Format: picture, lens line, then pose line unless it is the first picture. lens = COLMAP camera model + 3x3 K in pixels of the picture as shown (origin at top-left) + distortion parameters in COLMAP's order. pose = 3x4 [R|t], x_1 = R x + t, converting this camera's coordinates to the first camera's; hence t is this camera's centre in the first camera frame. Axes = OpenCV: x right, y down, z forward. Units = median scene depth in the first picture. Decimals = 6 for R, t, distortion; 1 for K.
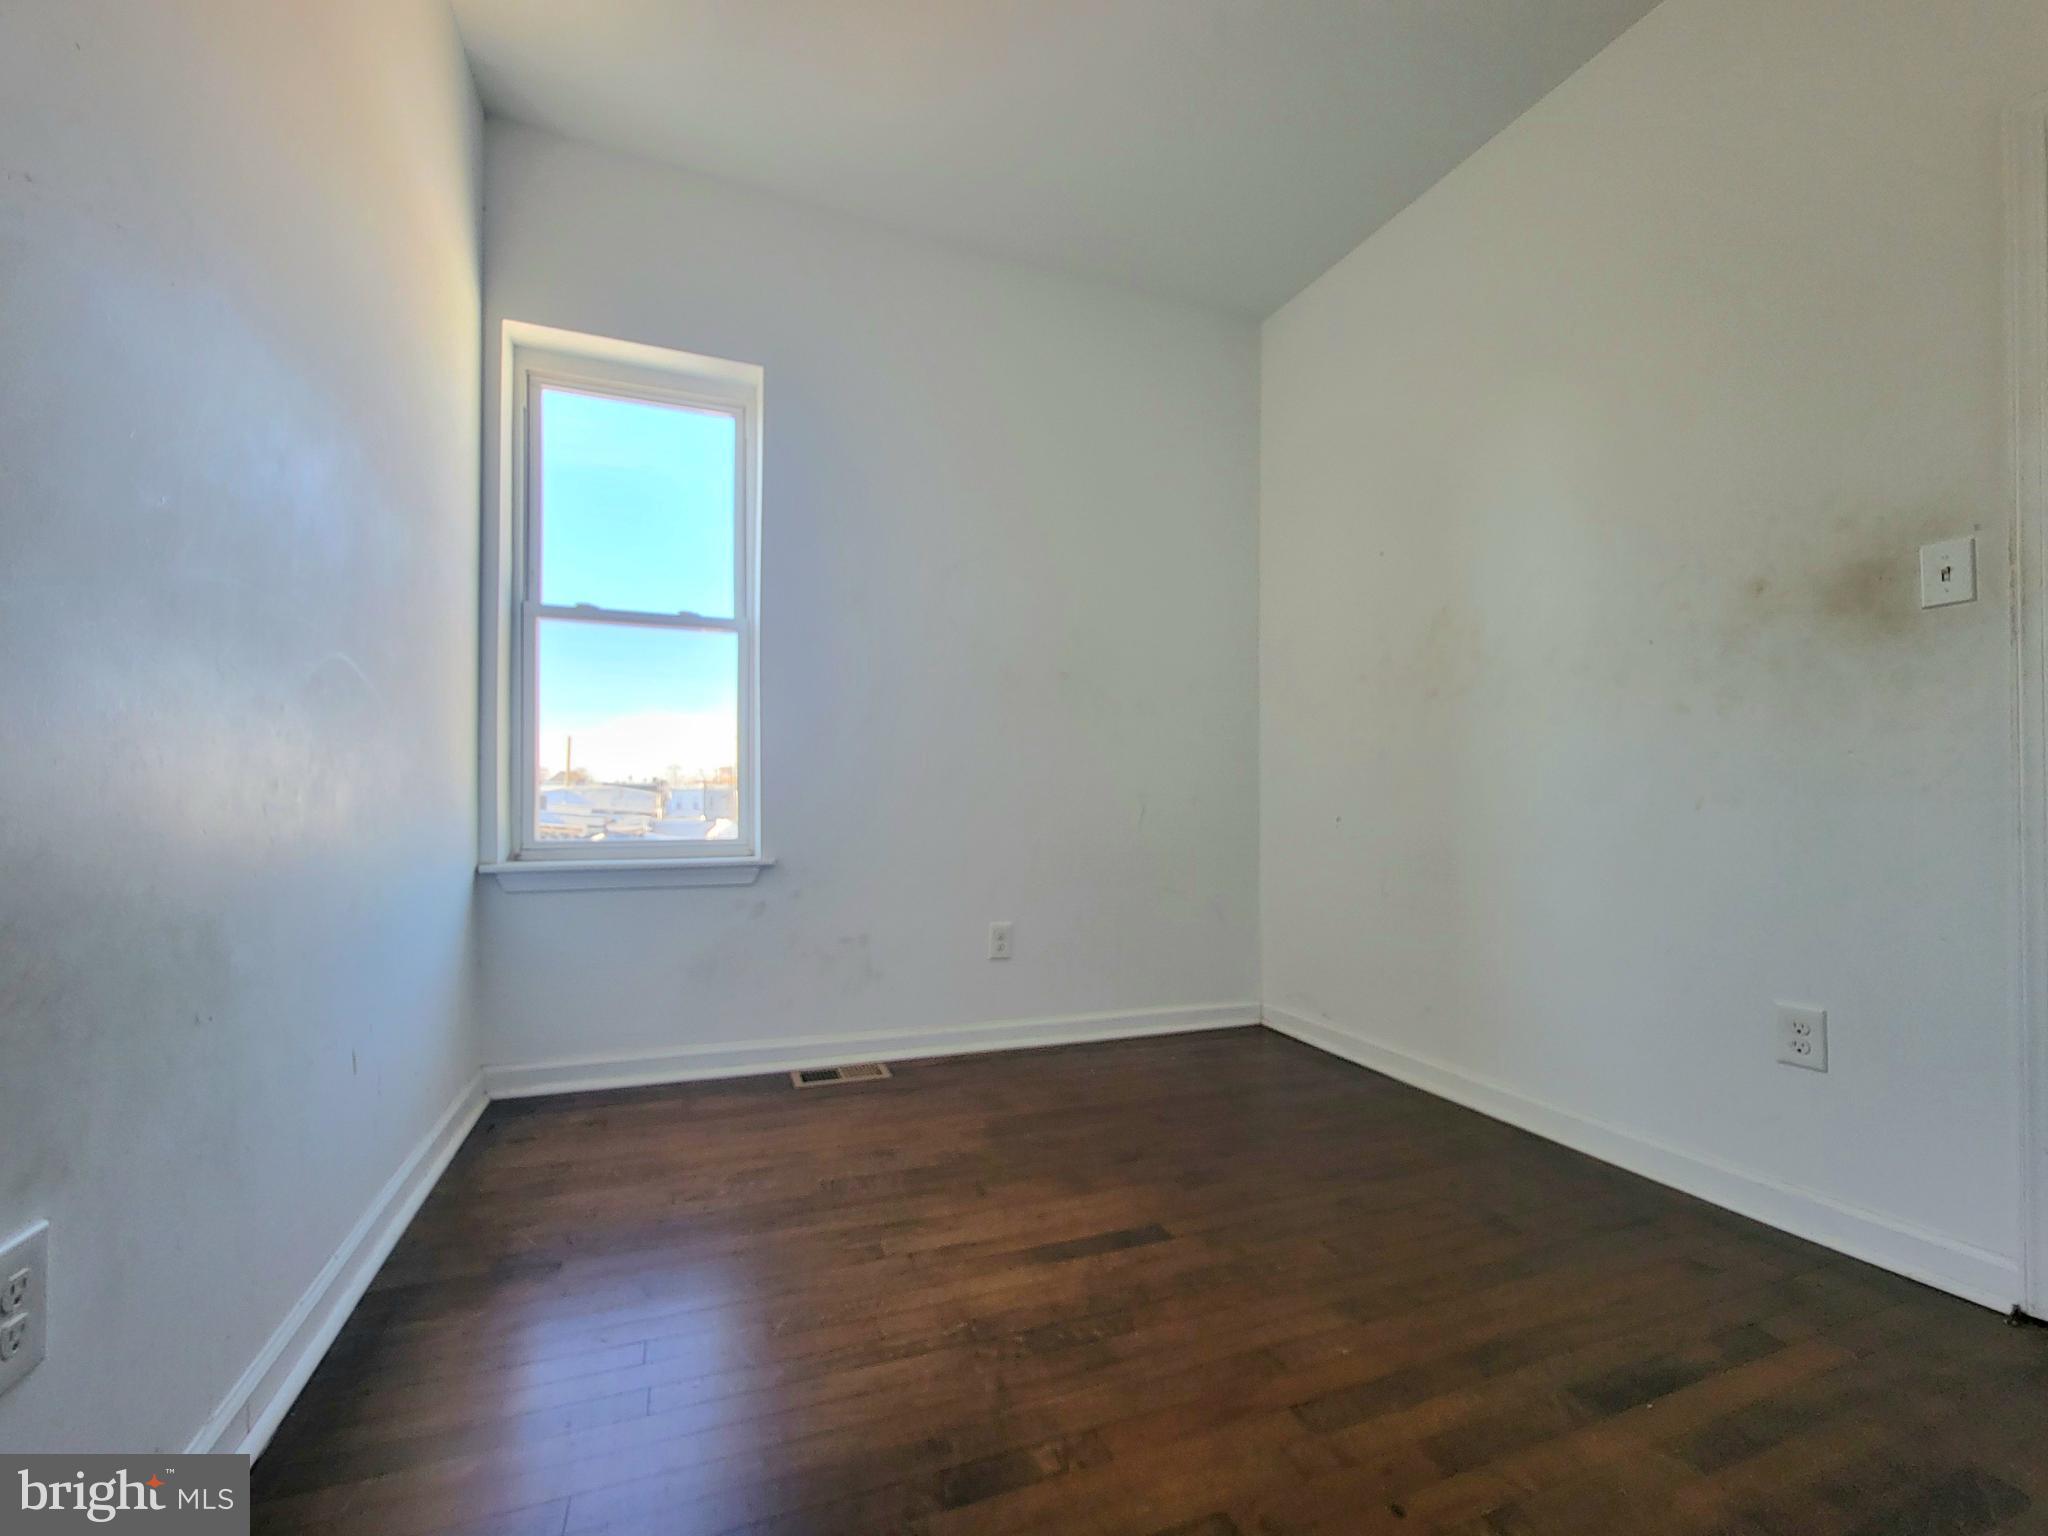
lens RADIAL K [[829.0, 0, 1014.1], [0, 829.0, 794.5], [0, 0, 1]] dist [-0.000224, 0.000137]
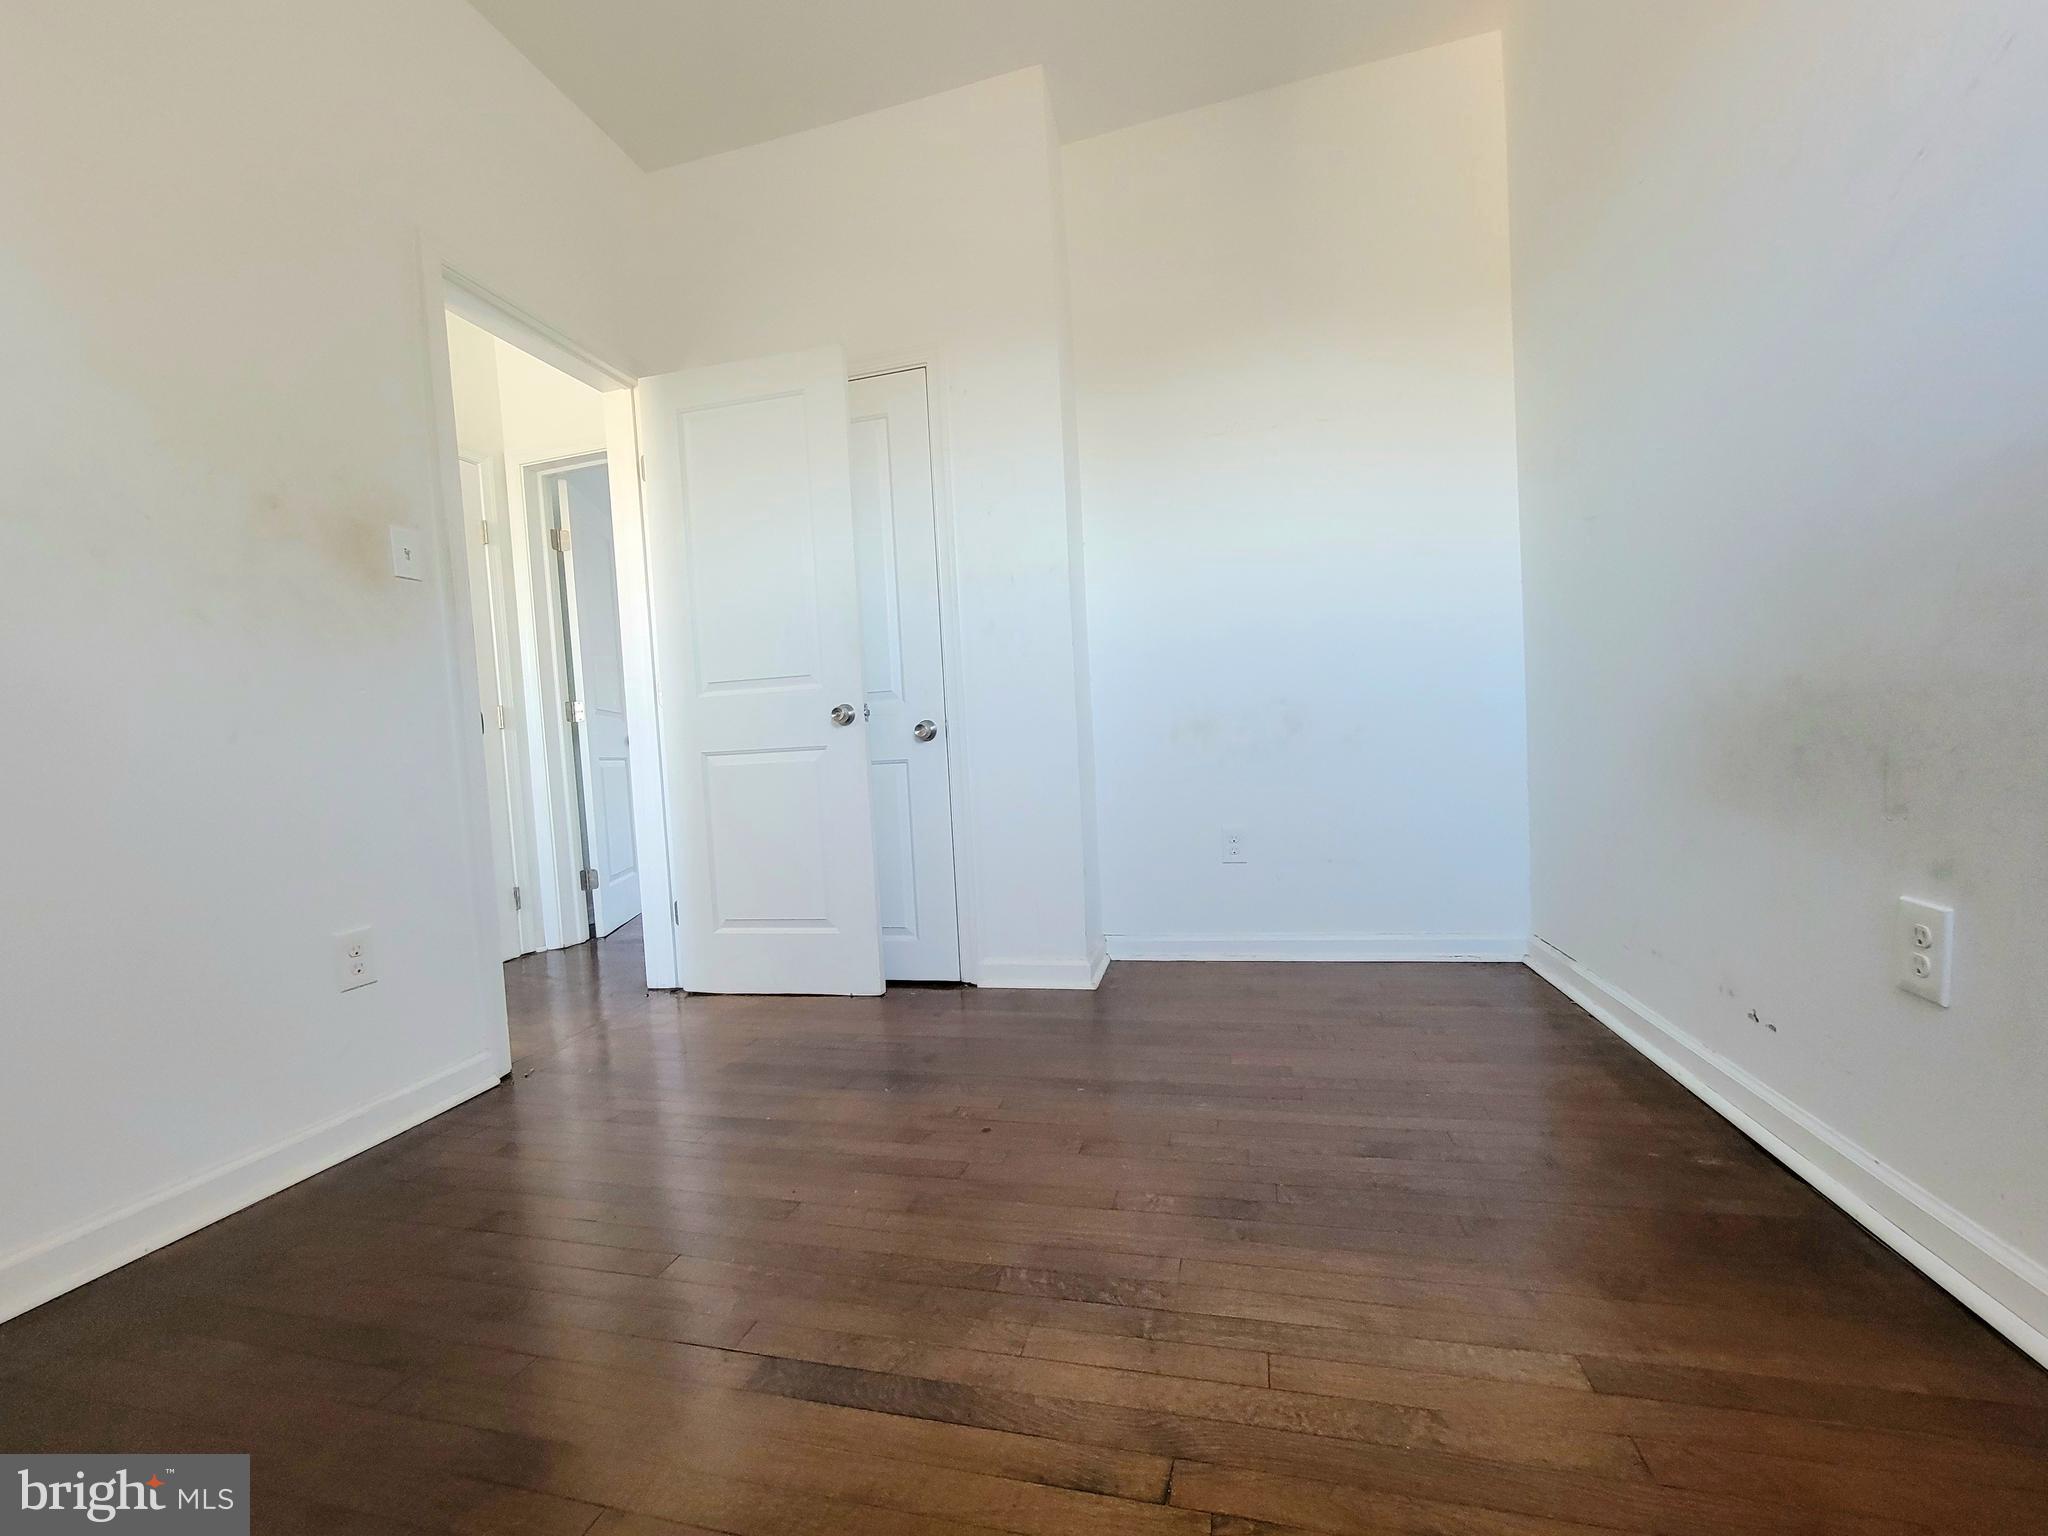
lens RADIAL K [[831.7, 0, 1013.6], [0, 831.7, 794.6], [0, 0, 1]] dist [-0.002162, -0.000352]
pose [[-0.800610, 0.015293, 0.598990, -0.437056], [0.051405, 0.997742, 0.043235, 0.108930], [-0.596976, 0.065406, -0.799588, 1.722240]]
